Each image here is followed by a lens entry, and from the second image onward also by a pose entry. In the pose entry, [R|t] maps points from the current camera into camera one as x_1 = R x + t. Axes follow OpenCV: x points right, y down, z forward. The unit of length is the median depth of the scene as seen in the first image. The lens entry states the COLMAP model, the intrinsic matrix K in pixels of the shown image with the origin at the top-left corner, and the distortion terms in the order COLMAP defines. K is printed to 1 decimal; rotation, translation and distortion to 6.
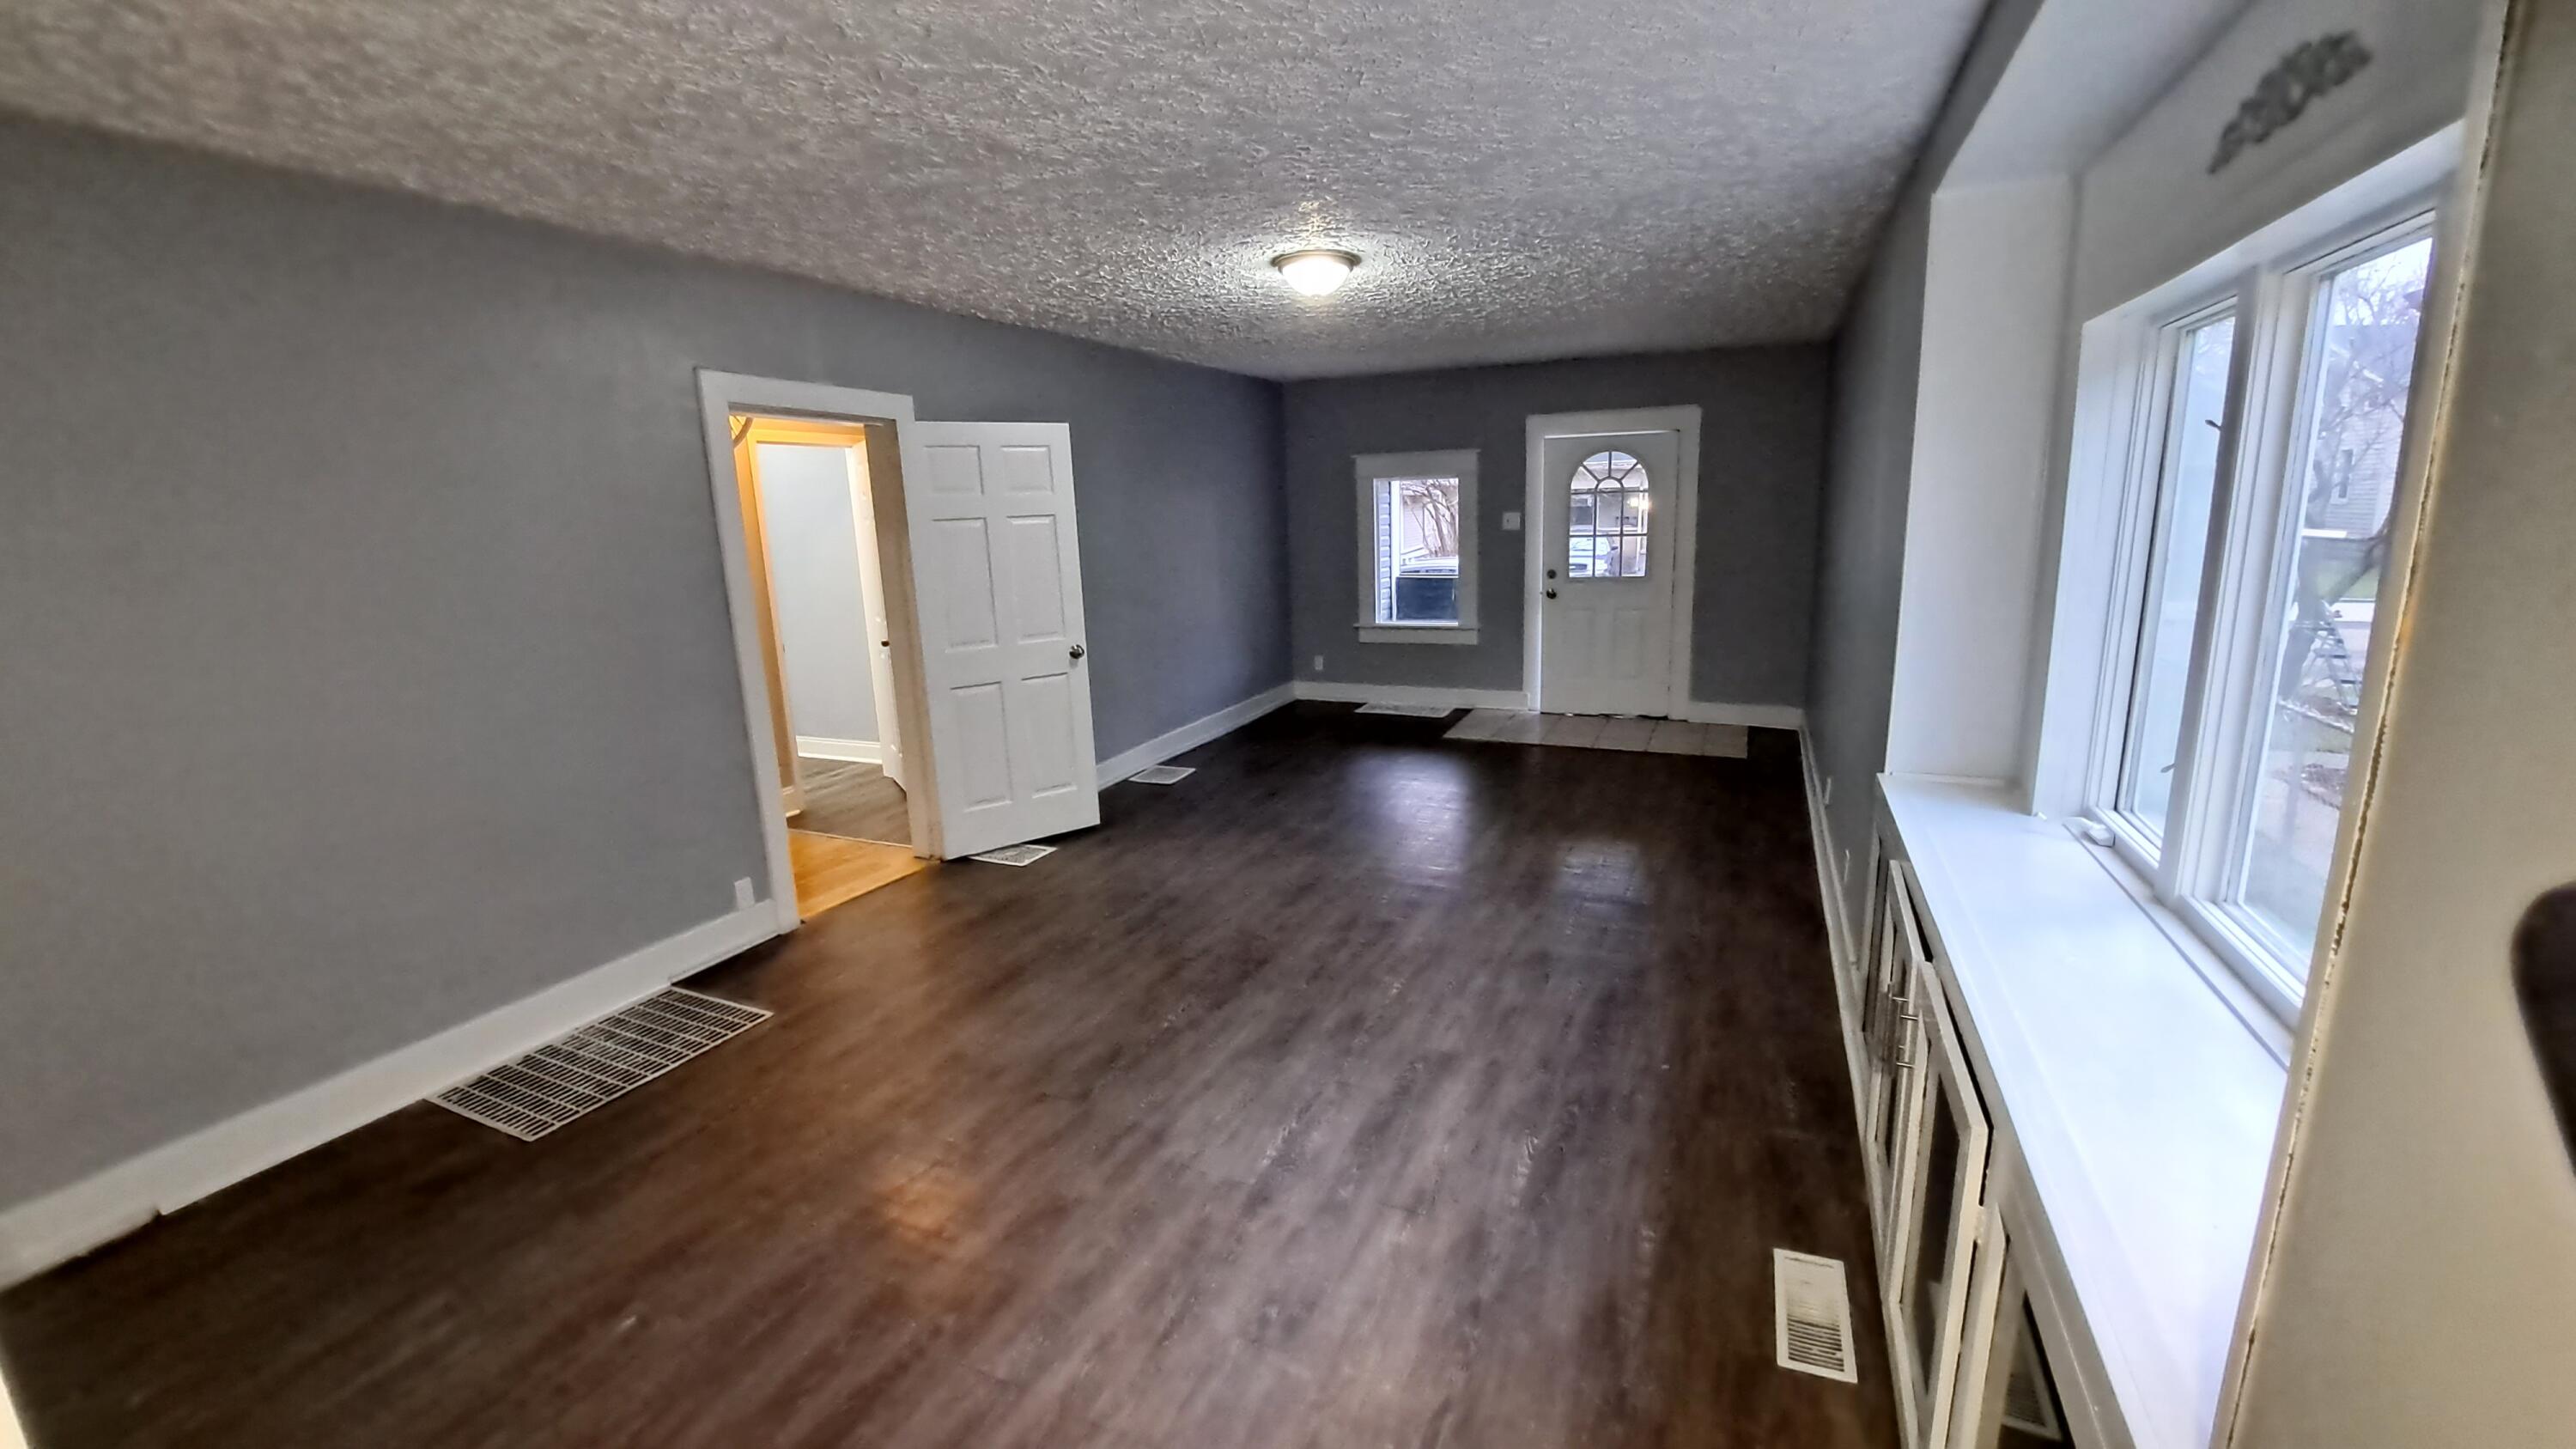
lens RADIAL K [[1024.0, 0, 1288.0], [0, 1024.0, 724.5], [0, 0, 1]] dist [-0.000457, 0.000075]
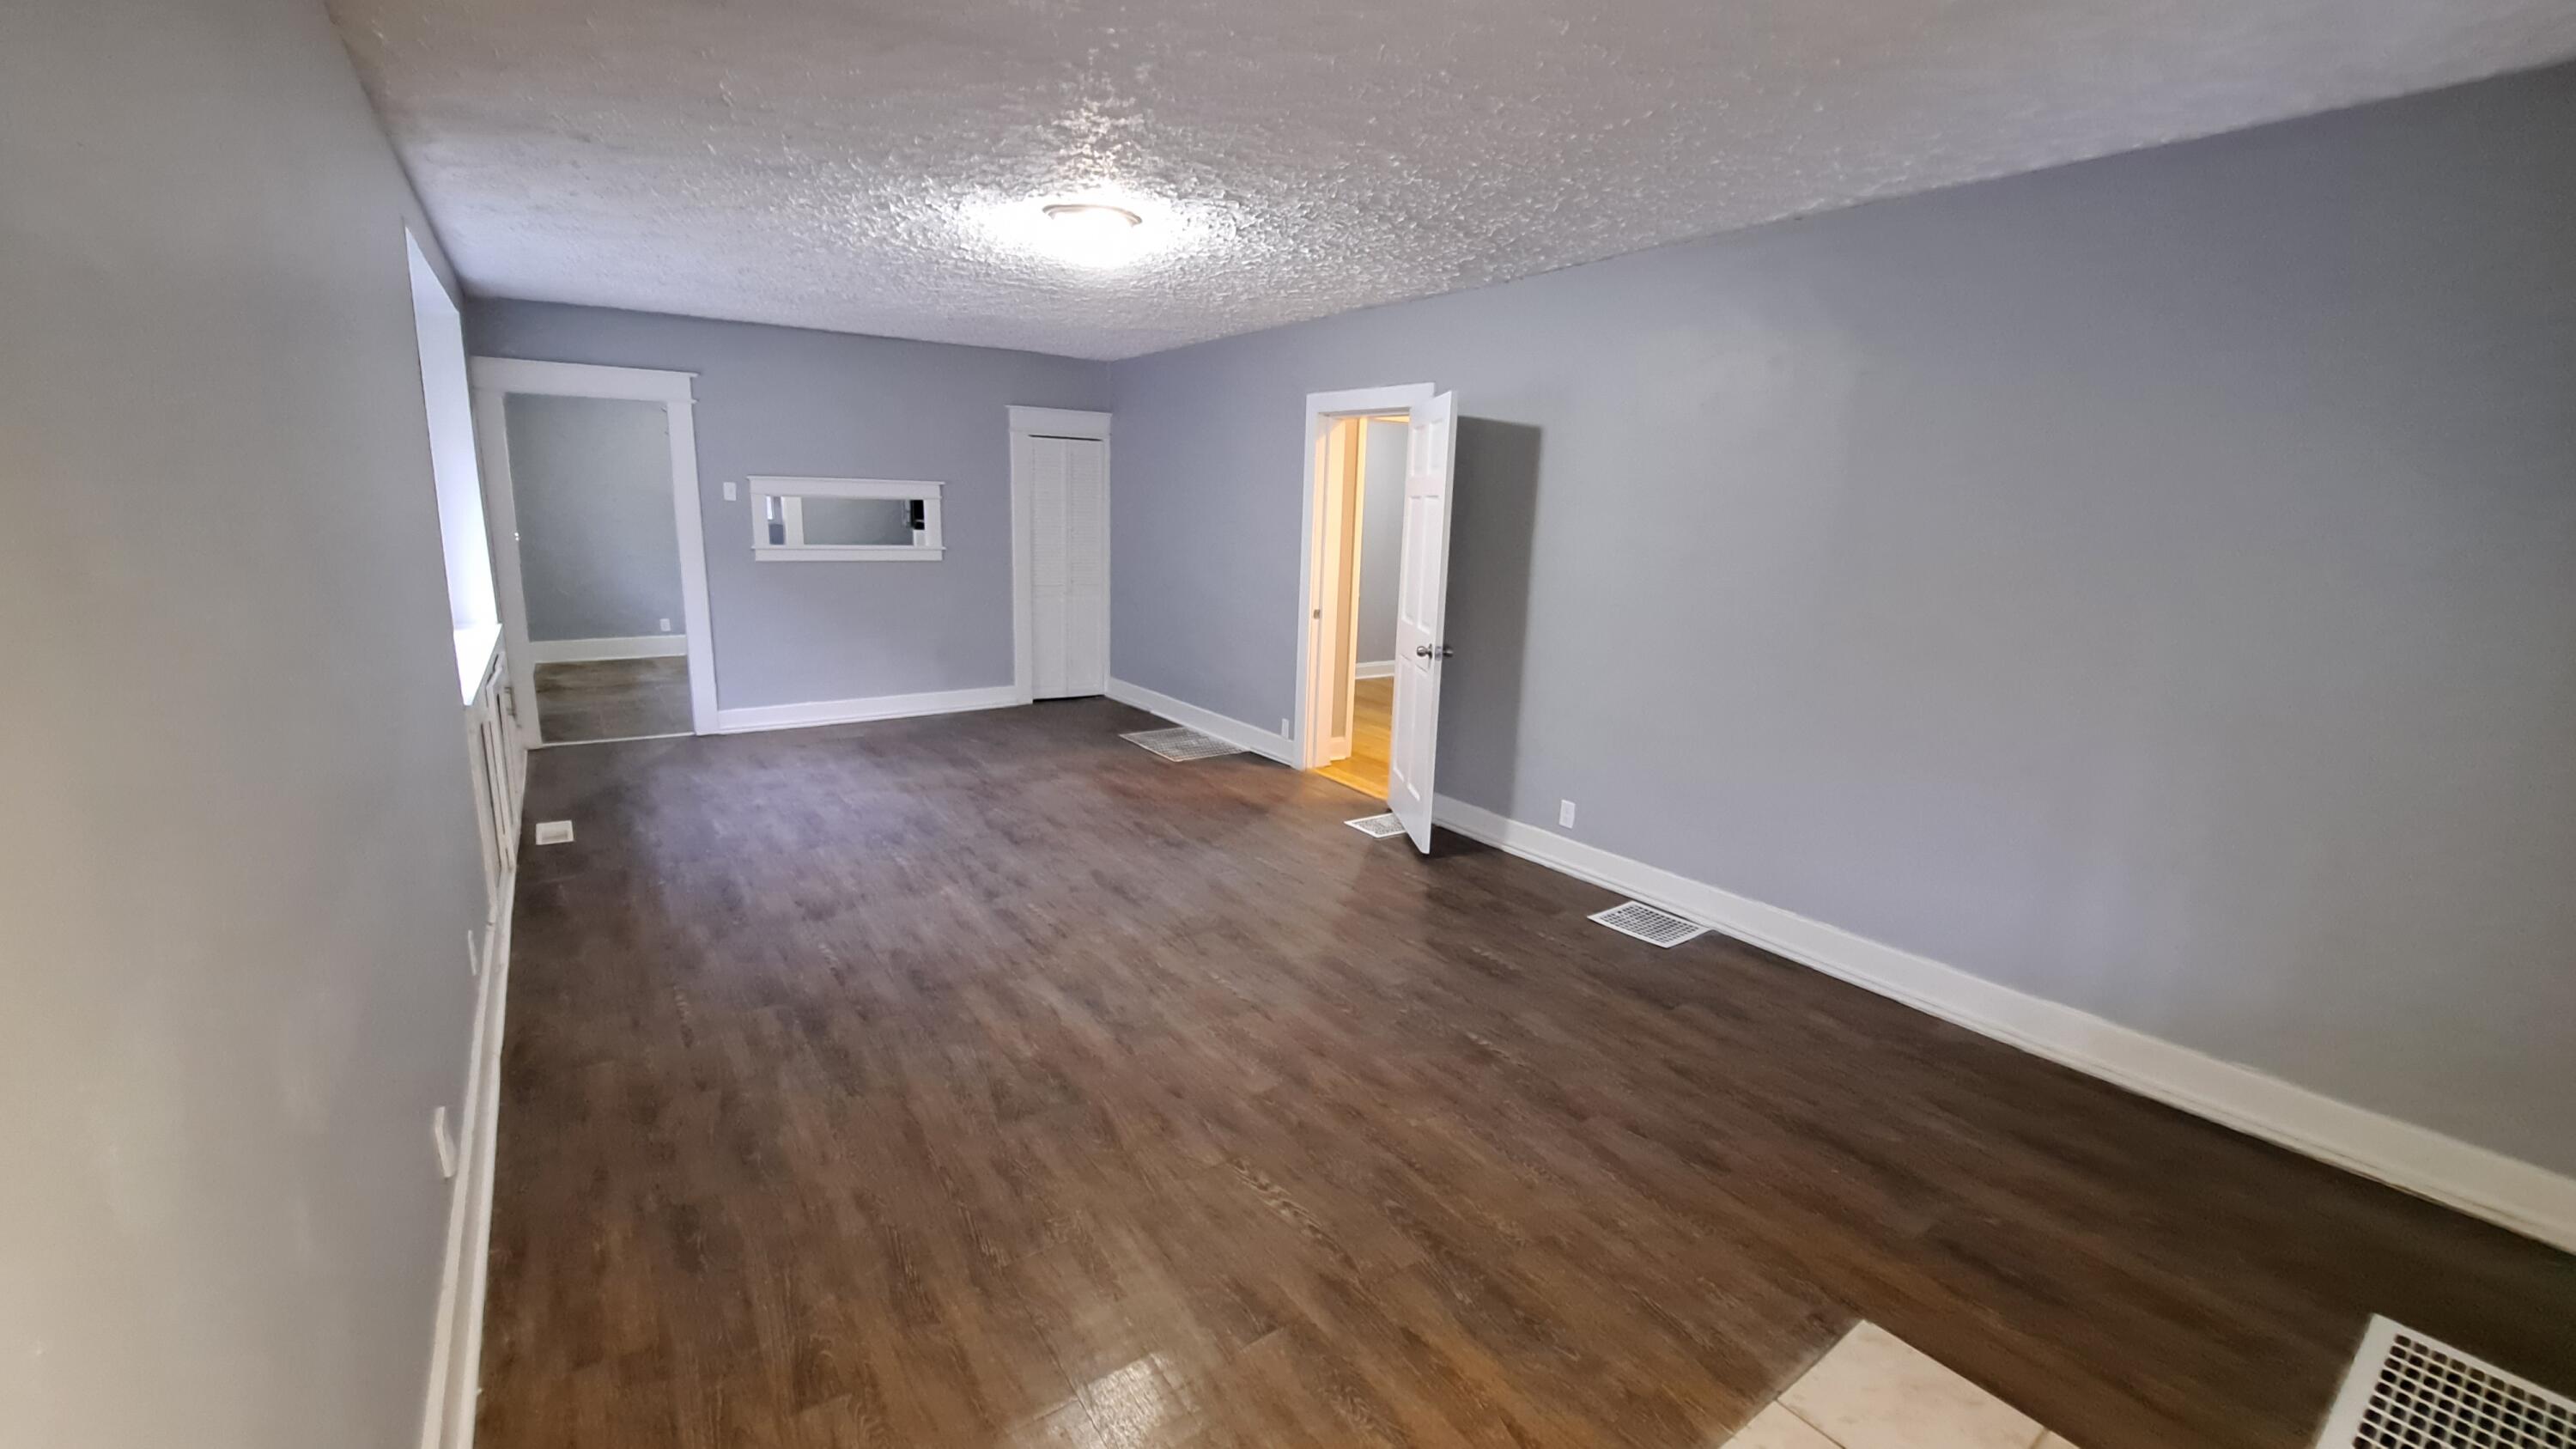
lens RADIAL K [[1024.0, 0, 1288.0], [0, 1024.0, 724.5], [0, 0, 1]] dist [-0.000457, 0.000075]
pose [[-0.510940, 0.195866, -0.837005, 0.838774], [-0.194690, 0.922027, 0.334608, -0.394597], [0.837279, 0.333921, -0.432967, 1.783309]]
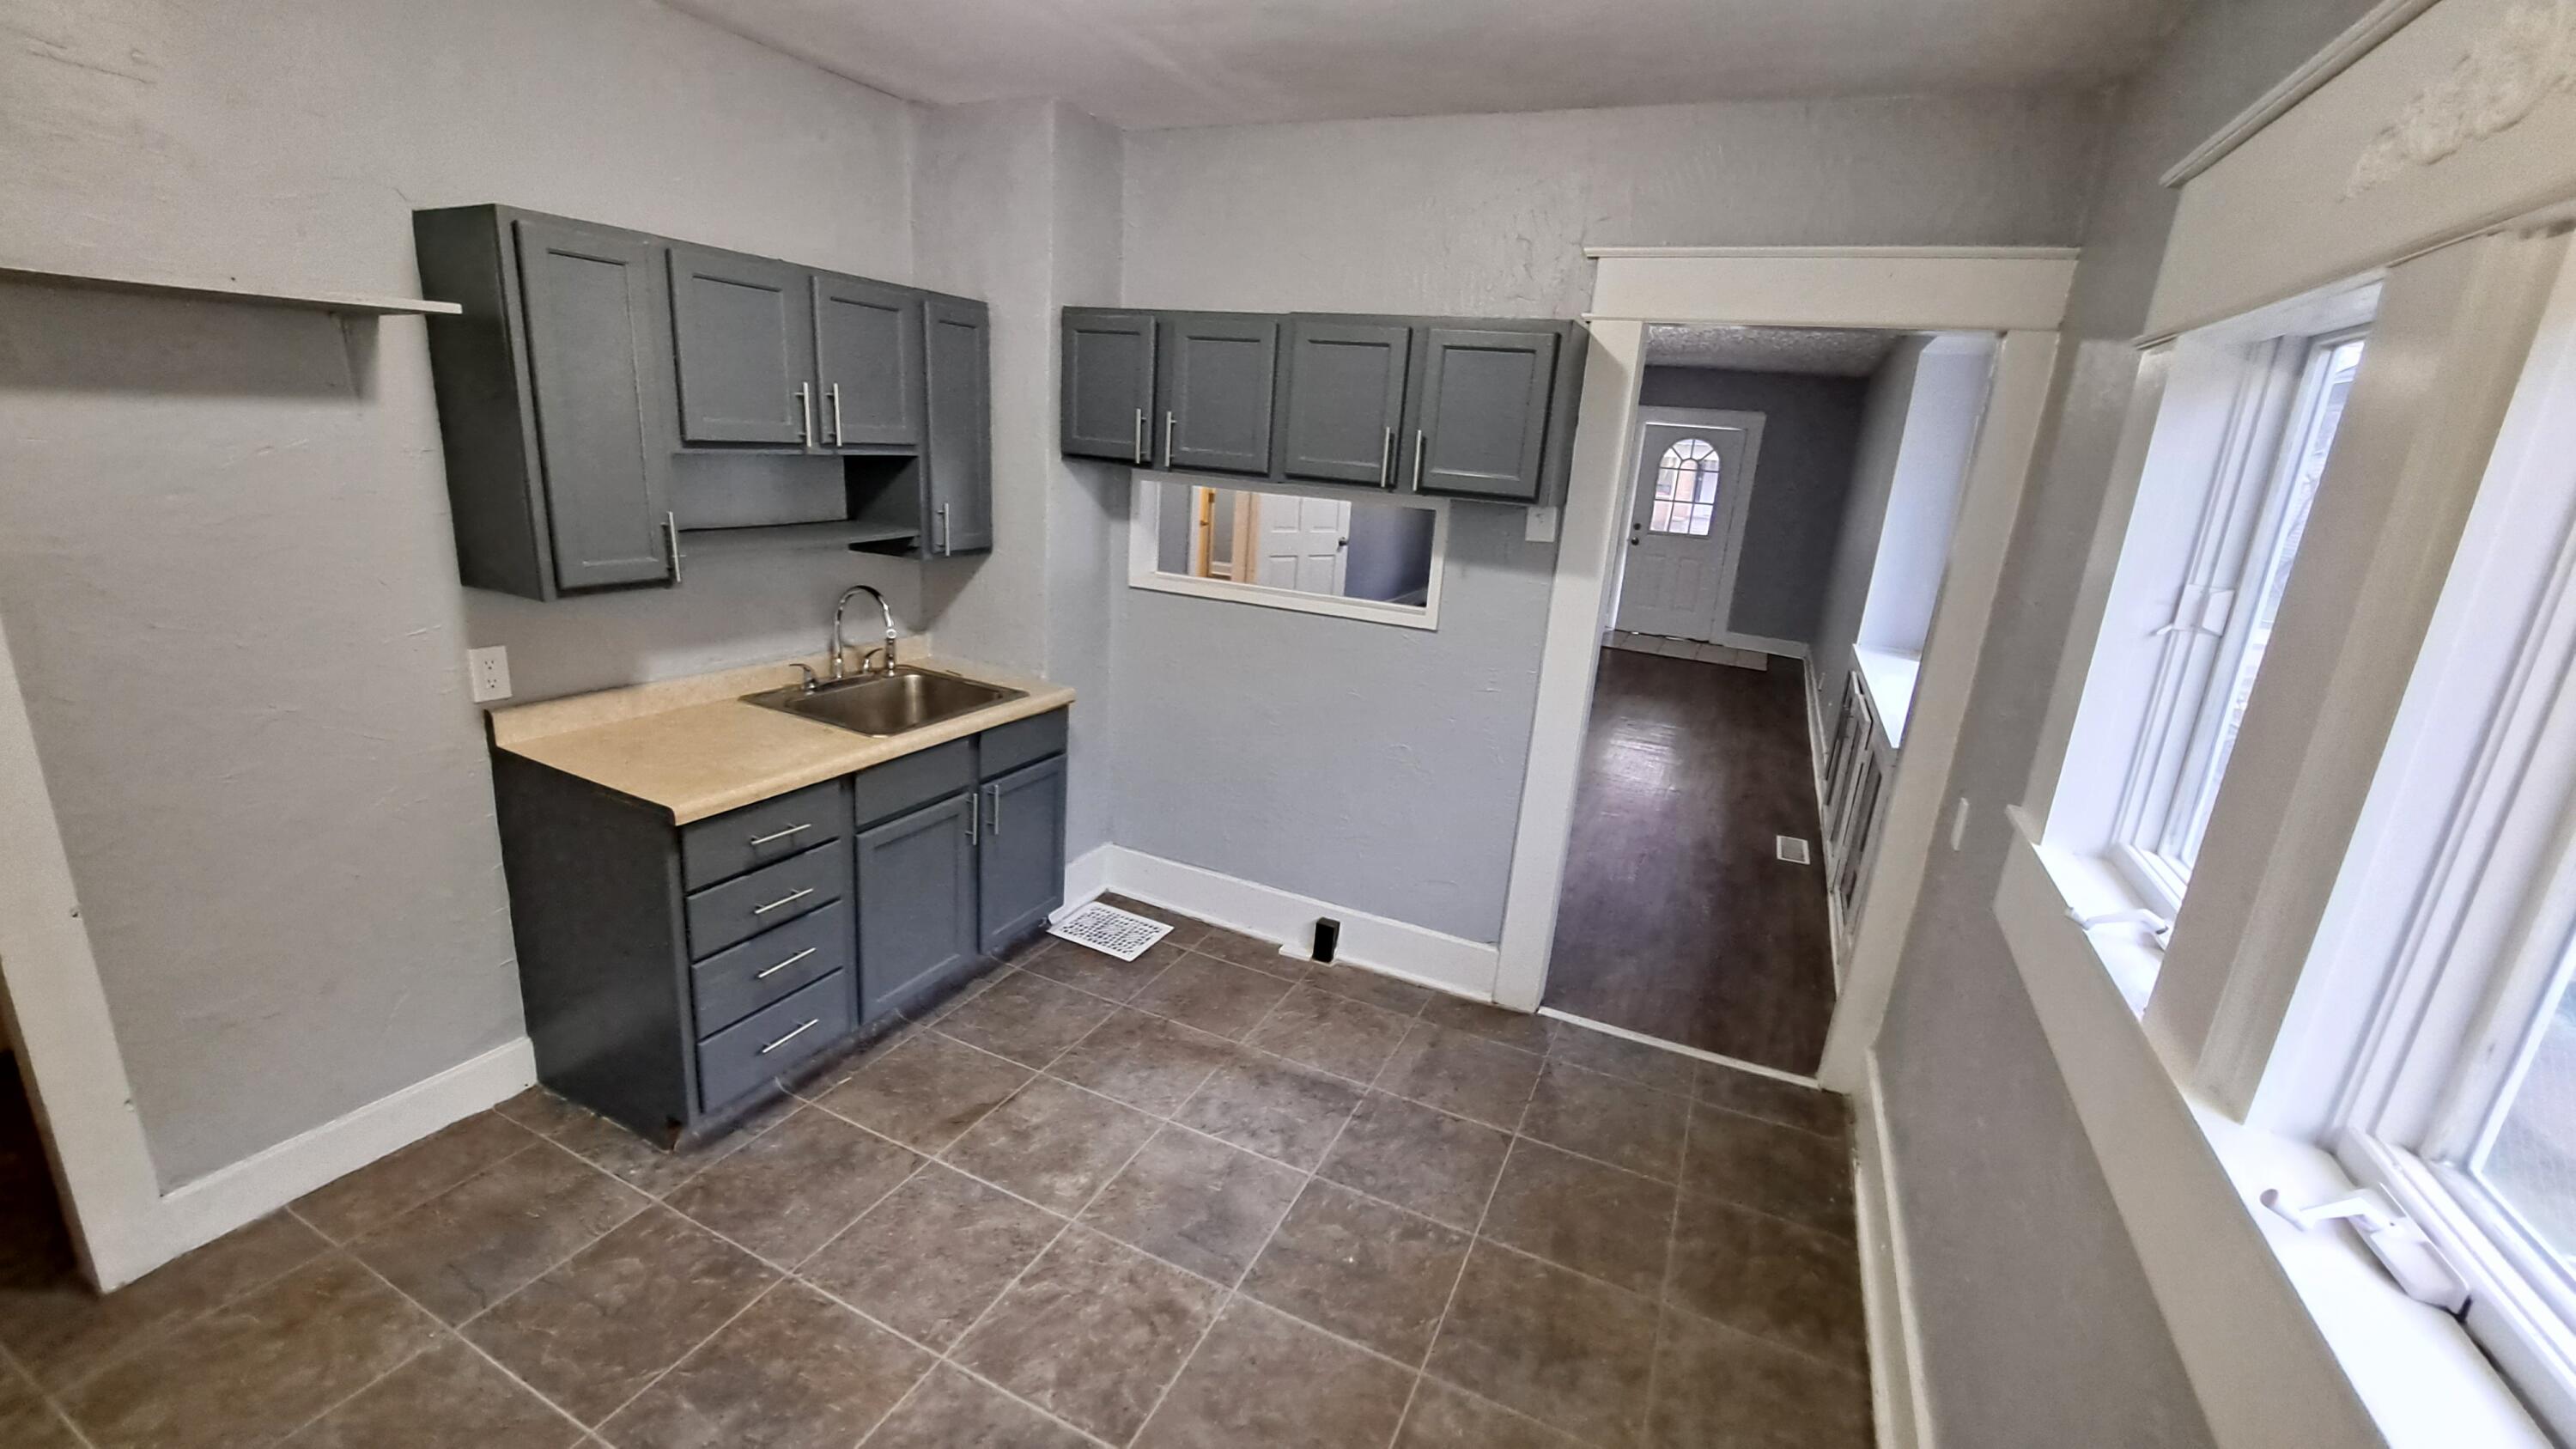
lens RADIAL K [[1024.0, 0, 1288.0], [0, 1024.0, 724.5], [0, 0, 1]] dist [-0.000457, 0.000075]
pose [[0.994453, 0.104602, 0.010998, -0.373034], [-0.105100, 0.992303, 0.065487, 0.142983], [-0.004063, -0.066279, 0.997793, -0.711235]]
